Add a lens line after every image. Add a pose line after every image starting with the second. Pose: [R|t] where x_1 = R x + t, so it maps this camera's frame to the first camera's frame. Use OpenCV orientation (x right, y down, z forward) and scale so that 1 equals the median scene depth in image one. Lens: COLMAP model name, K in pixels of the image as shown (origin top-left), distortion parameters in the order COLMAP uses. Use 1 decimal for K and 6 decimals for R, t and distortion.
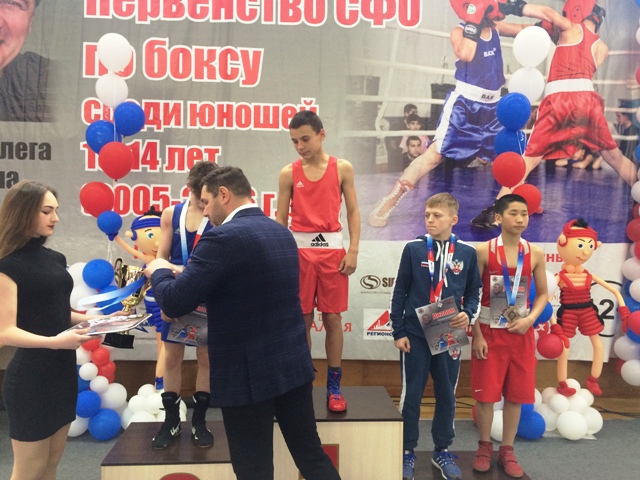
lens RADIAL K [[558.8, 0, 320.5], [0, 558.8, 241.0], [0, 0, 1]] dist [0.080478, -0.120020]
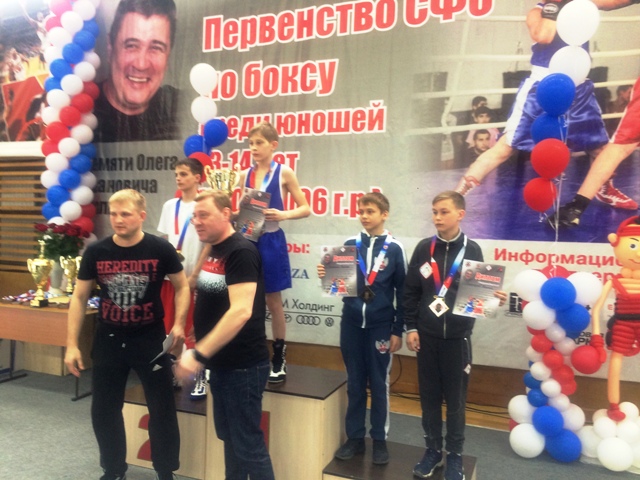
lens RADIAL K [[558.8, 0, 320.5], [0, 558.8, 241.0], [0, 0, 1]] dist [0.080478, -0.120020]
pose [[0.895014, 0.018751, -0.445644, 0.354805], [-0.021571, 0.999767, -0.001255, 0.009860], [0.445516, 0.010737, 0.895209, 0.022639]]
